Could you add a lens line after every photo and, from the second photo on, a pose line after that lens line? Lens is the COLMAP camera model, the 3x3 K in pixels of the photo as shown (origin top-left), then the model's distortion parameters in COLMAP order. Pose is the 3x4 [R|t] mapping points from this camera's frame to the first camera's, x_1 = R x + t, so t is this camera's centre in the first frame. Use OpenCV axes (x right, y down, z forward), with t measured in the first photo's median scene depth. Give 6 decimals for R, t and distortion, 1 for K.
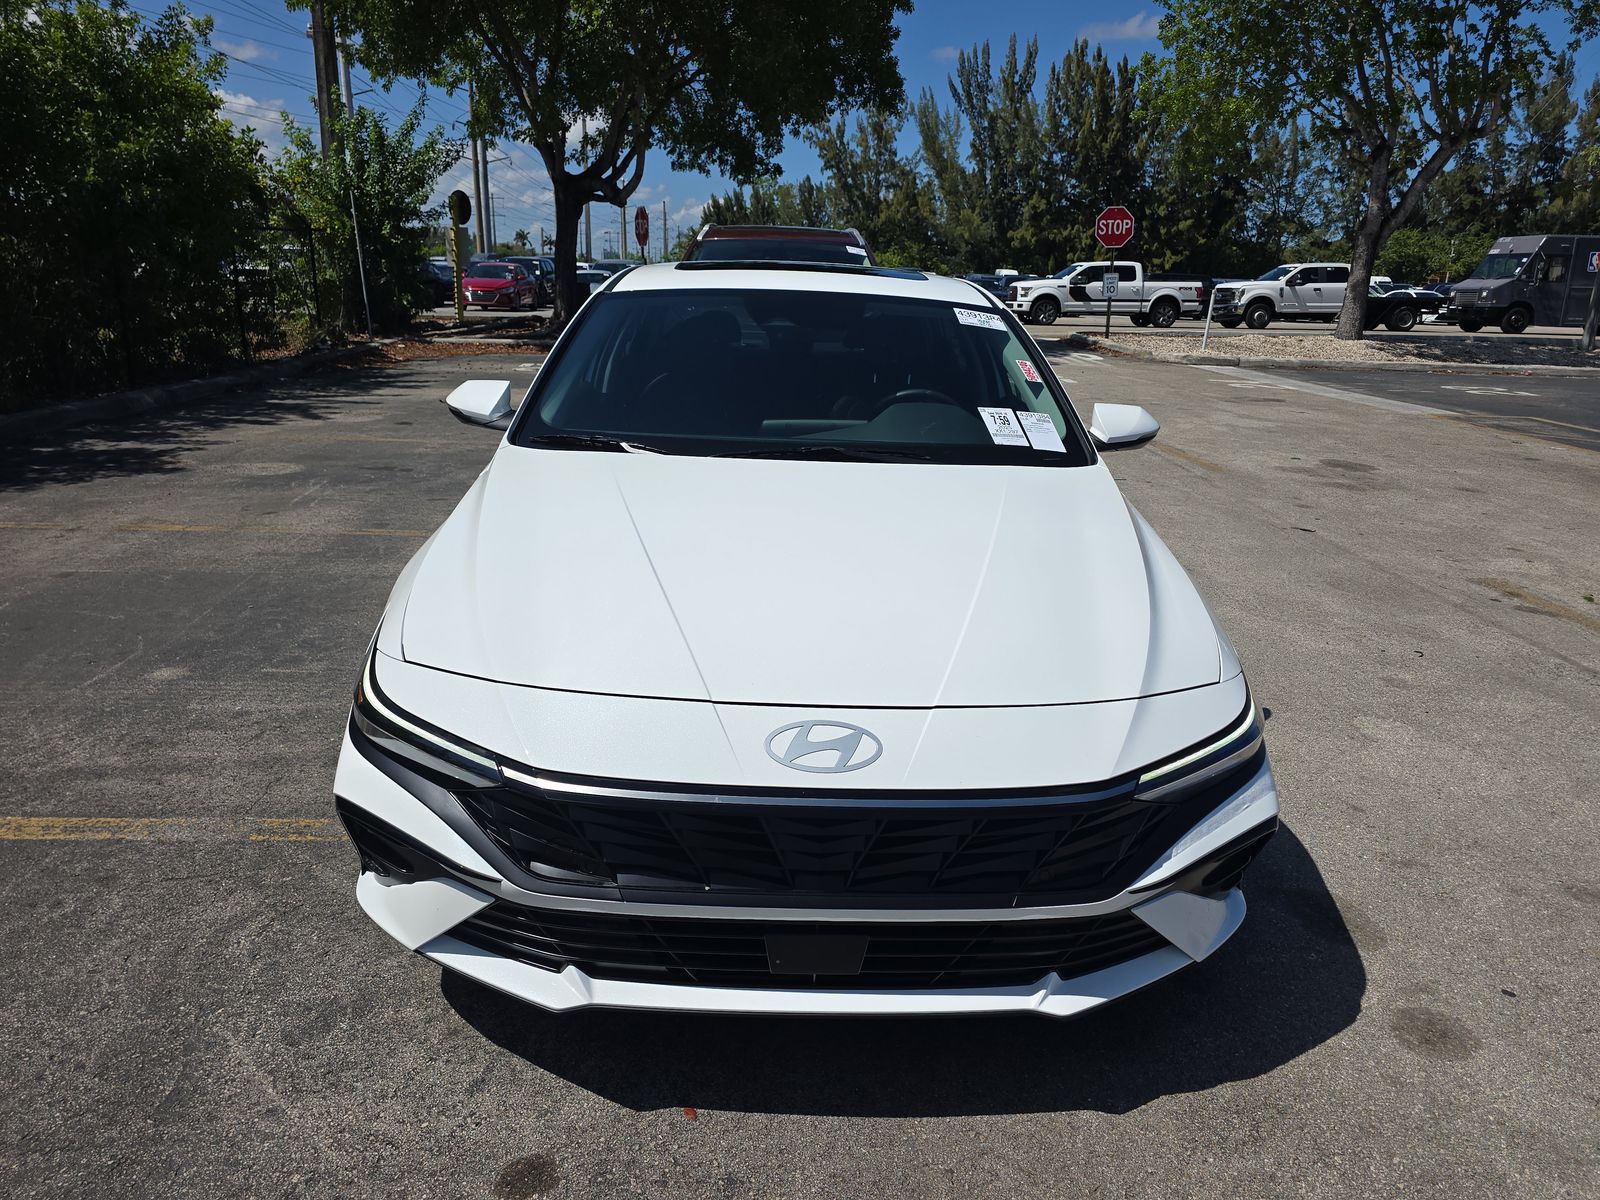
lens RADIAL K [[1058.1, 0, 800.0], [0, 1058.1, 600.0], [0, 0, 1]] dist [0.045075, -0.042753]
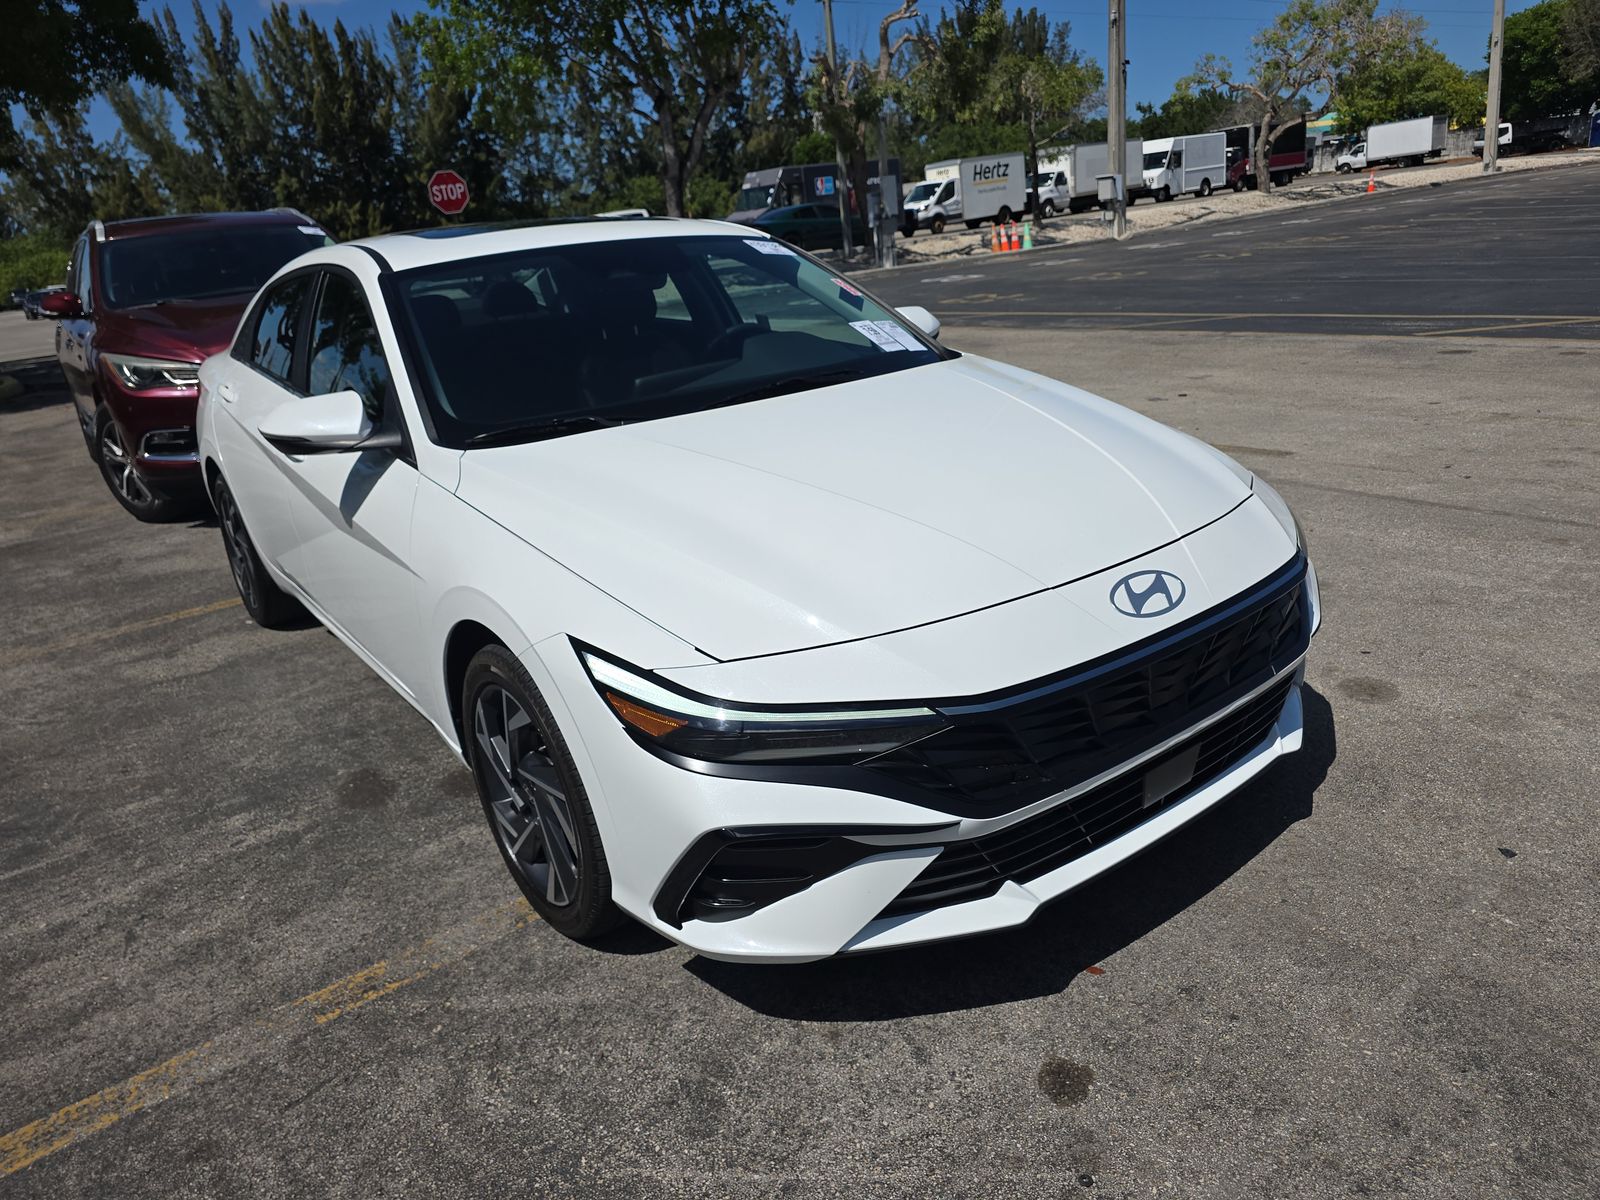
lens RADIAL K [[1070.0, 0, 800.0], [0, 1070.0, 600.0], [0, 0, 1]] dist [0.042000, -0.045672]
pose [[0.805641, -0.293865, 0.514379, -0.053696], [0.282089, 0.953832, 0.103107, -0.004638], [-0.520930, 0.062033, 0.851342, 0.014421]]
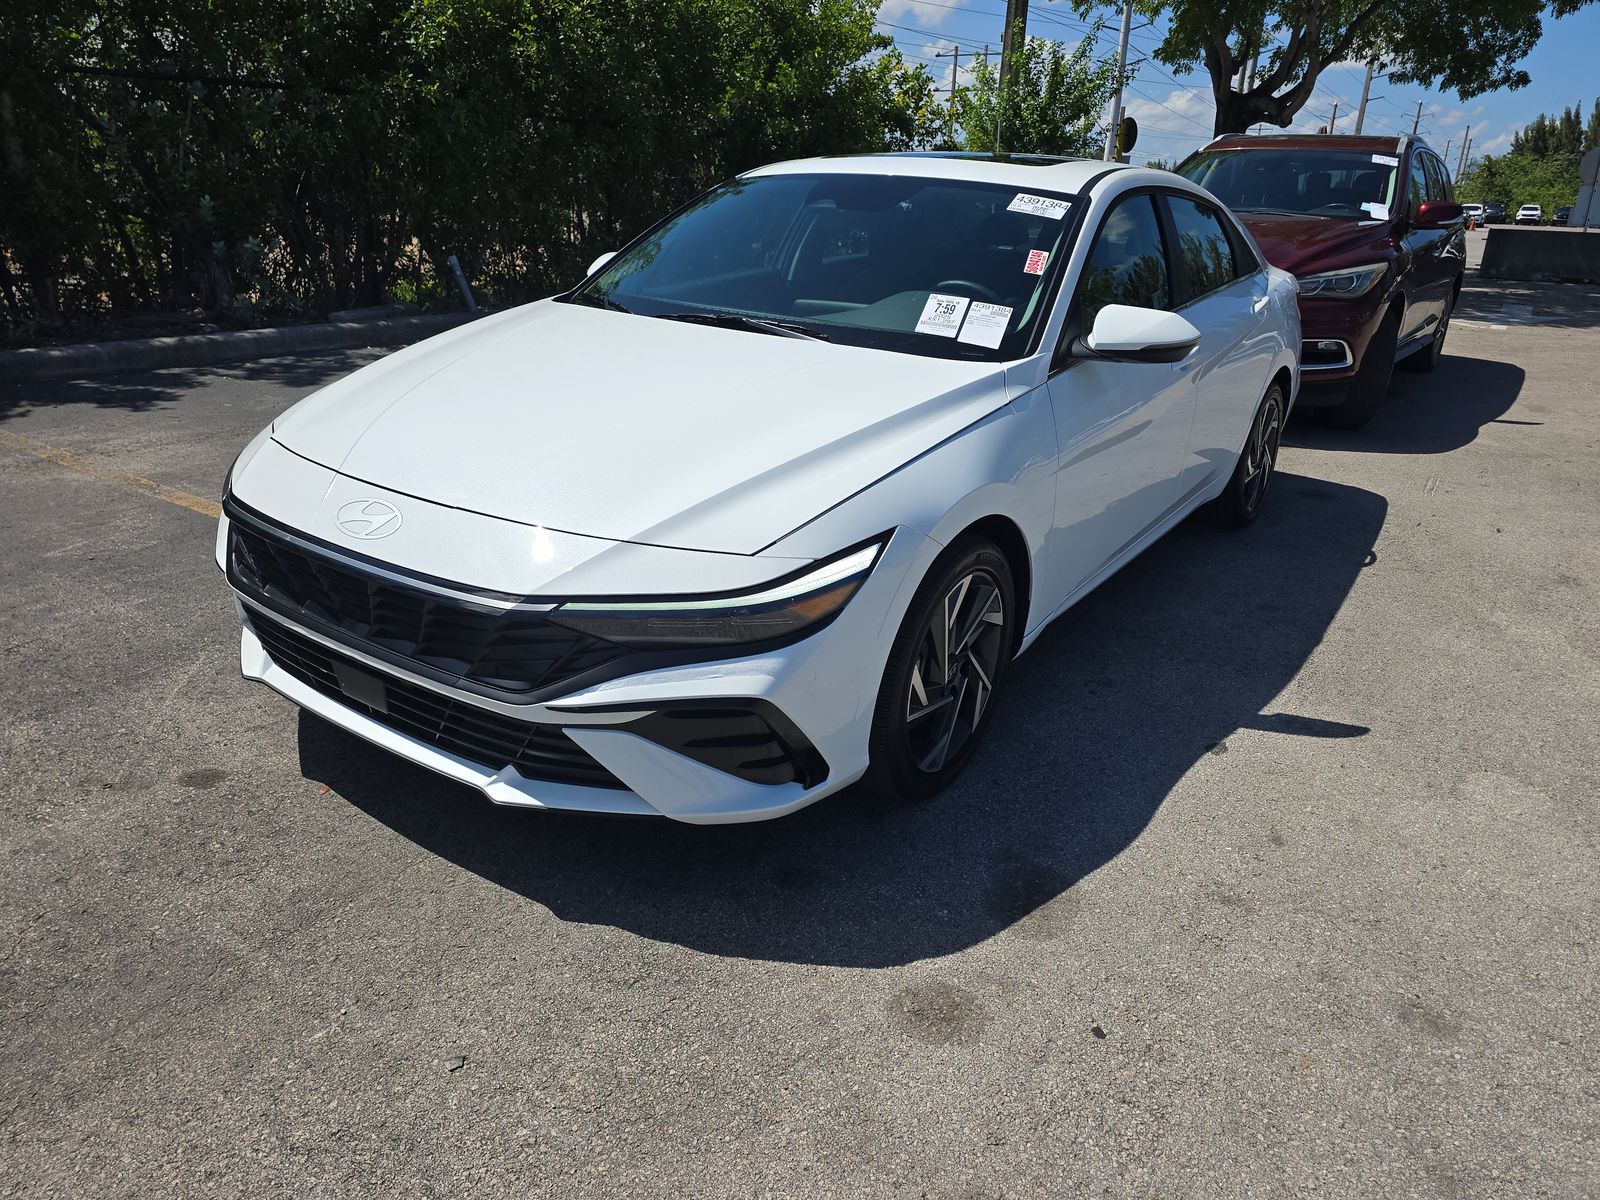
lens RADIAL K [[1058.1, 0, 800.0], [0, 1058.1, 600.0], [0, 0, 1]] dist [0.045075, -0.042753]
pose [[0.805503, 0.216598, -0.551589, 0.070379], [-0.187241, 0.976149, 0.109881, 0.000257], [0.562233, 0.014771, 0.826847, 0.016848]]
